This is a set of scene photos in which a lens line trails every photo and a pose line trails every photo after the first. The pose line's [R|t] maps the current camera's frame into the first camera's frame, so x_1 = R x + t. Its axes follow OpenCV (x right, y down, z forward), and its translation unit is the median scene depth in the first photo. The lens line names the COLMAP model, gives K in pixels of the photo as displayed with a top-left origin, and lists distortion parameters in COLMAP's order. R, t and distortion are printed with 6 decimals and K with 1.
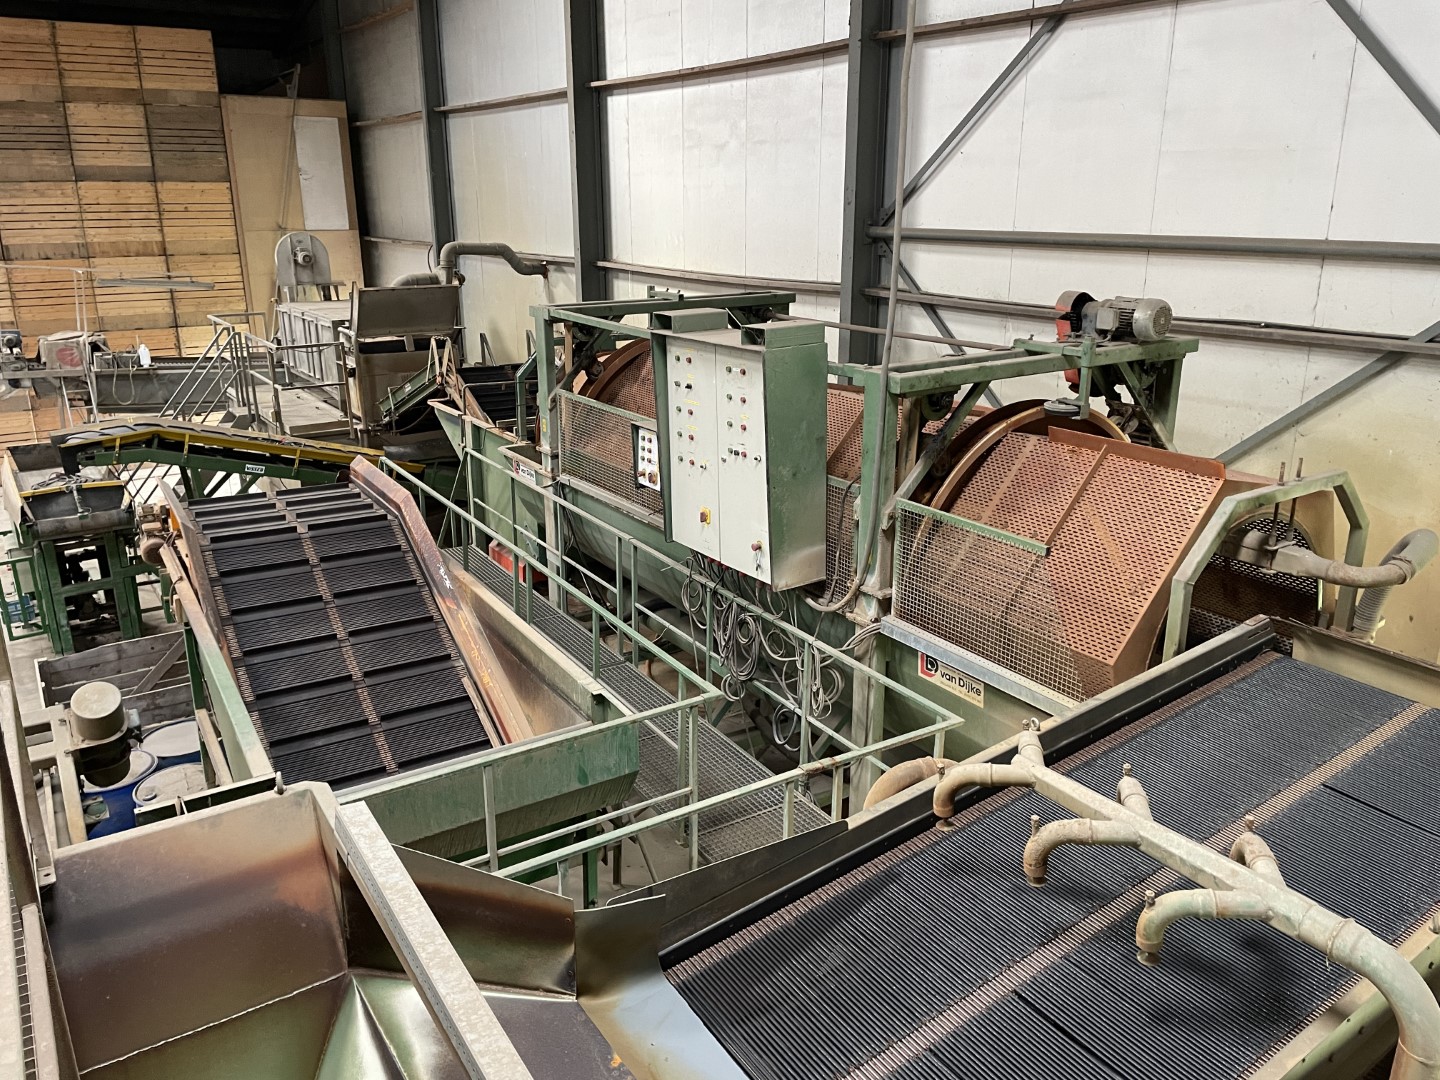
lens RADIAL K [[1073.5, 0, 720.3], [0, 1073.5, 537.8], [0, 0, 1]] dist [0.014782, 0.000924]
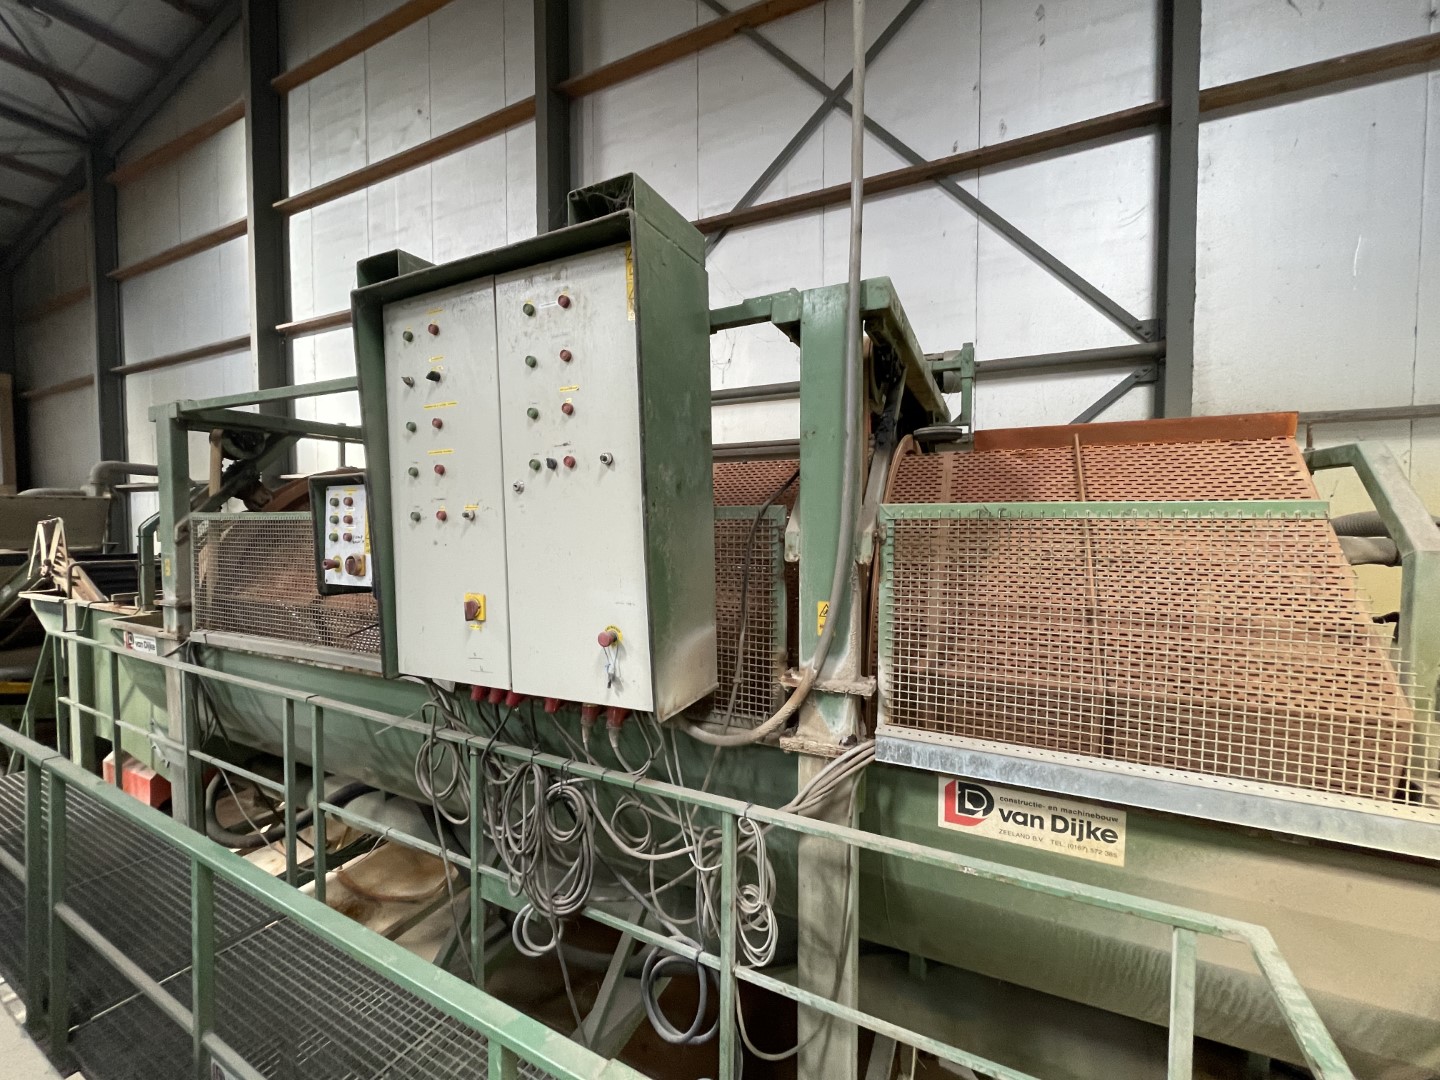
lens RADIAL K [[574.2, 0, 723.9], [0, 574.2, 533.7], [0, 0, 1]] dist [-0.008148, 0.001156]
pose [[0.859624, -0.022228, 0.510443, -0.050958], [0.160022, 0.960501, -0.227662, 0.028115], [-0.485221, 0.277386, 0.829227, 0.665635]]
